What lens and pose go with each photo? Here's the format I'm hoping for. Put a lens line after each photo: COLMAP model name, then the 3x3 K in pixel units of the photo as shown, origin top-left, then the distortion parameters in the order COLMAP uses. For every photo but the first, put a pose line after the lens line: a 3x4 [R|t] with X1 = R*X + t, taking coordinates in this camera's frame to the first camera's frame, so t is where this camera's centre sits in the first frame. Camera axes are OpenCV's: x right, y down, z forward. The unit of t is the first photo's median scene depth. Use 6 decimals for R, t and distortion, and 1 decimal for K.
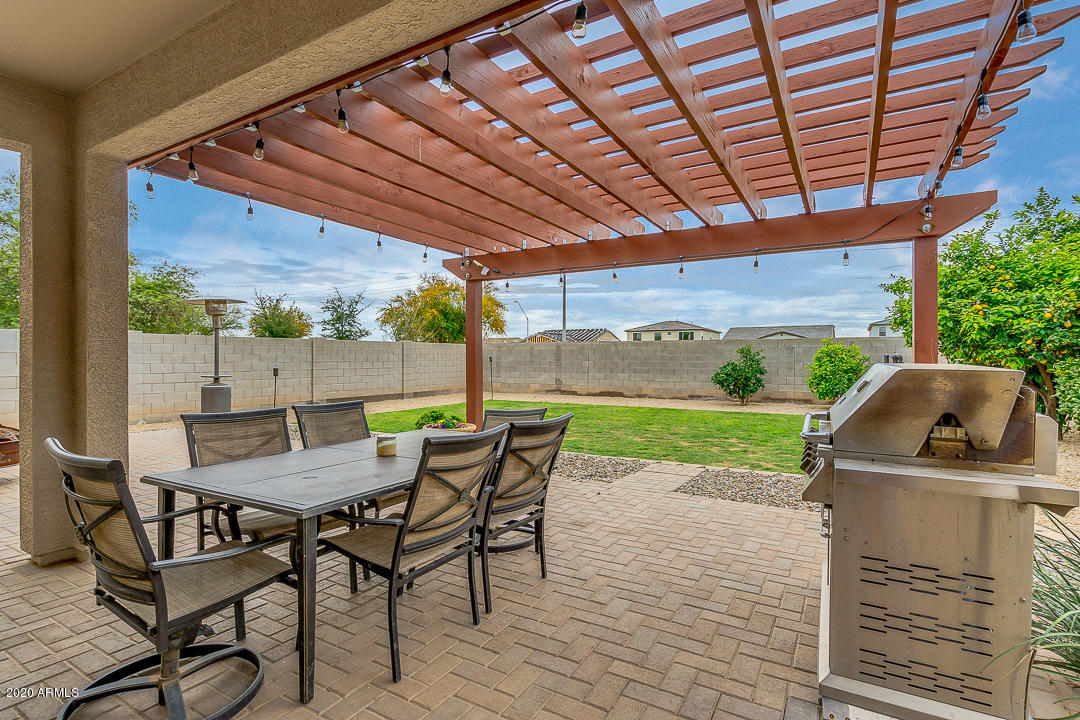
lens RADIAL K [[512.3, 0, 574.1], [0, 512.3, 359.8], [0, 0, 1]] dist [0.001639, -0.000380]
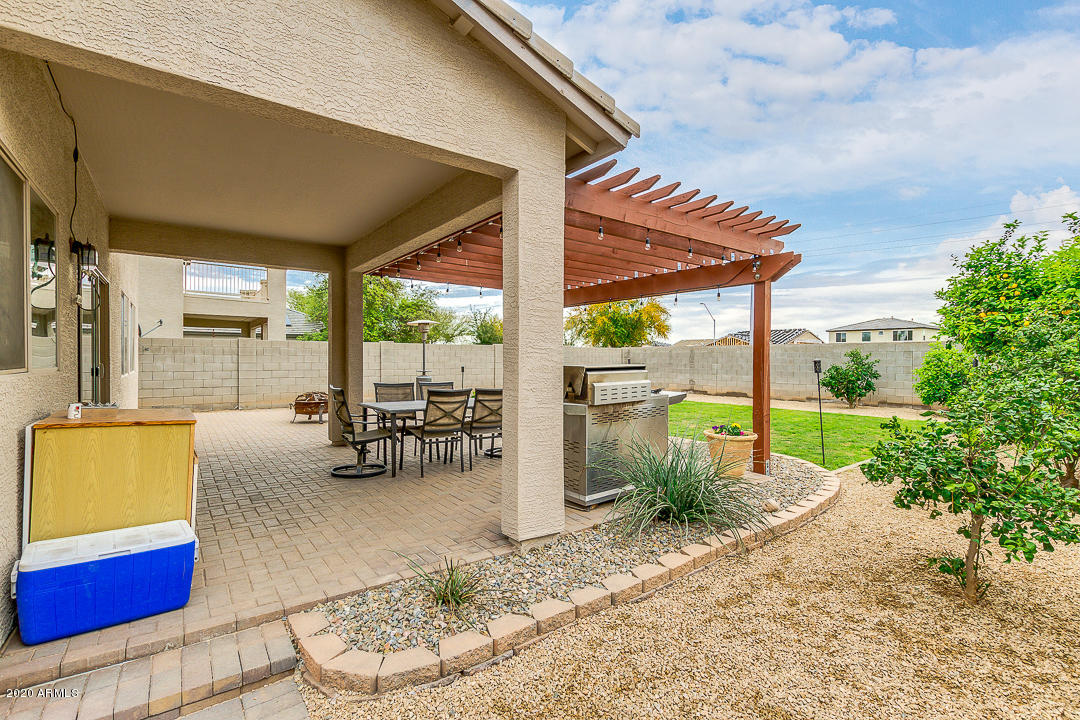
lens RADIAL K [[512.3, 0, 537.8], [0, 512.3, 360.1], [0, 0, 1]] dist [0.001639, -0.000380]
pose [[0.897193, 0.005224, -0.441608, 0.197215], [-0.006734, 0.999976, -0.001851, -0.000339], [0.441587, 0.004635, 0.897206, -0.164317]]
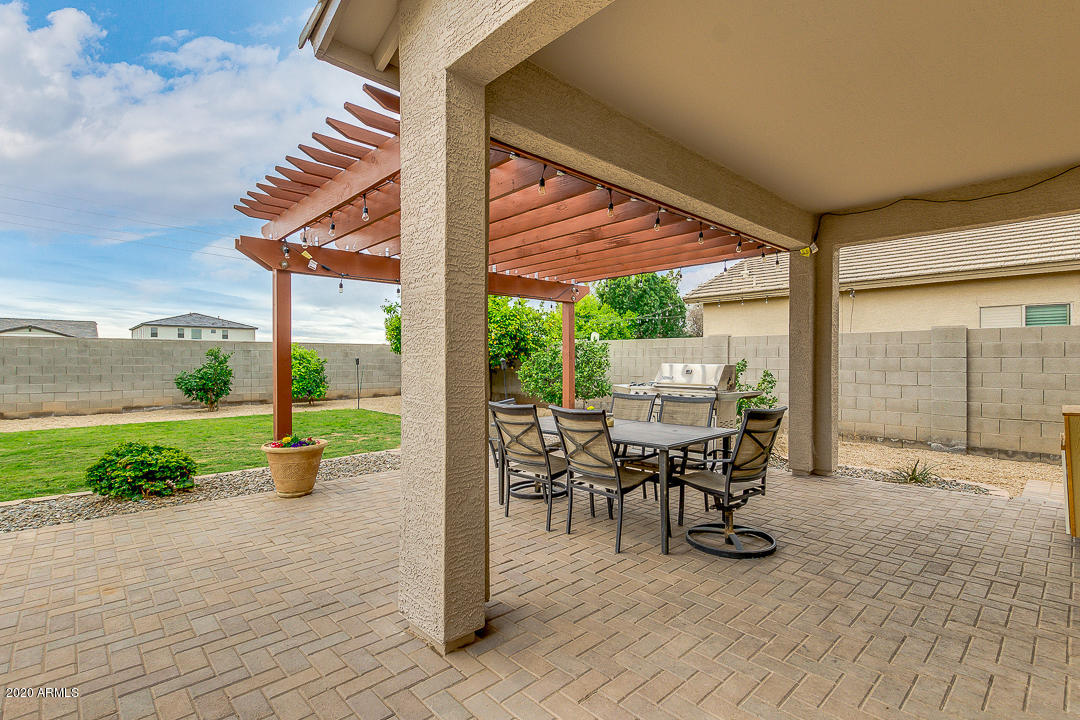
lens RADIAL K [[512.3, 0, 536.6], [0, 512.3, 361.4], [0, 0, 1]] dist [0.001639, -0.000380]
pose [[0.311702, -0.001196, 0.950179, -0.337786], [0.002335, 0.999997, 0.000493, -0.001685], [-0.950177, 0.002065, 0.311703, 0.126362]]
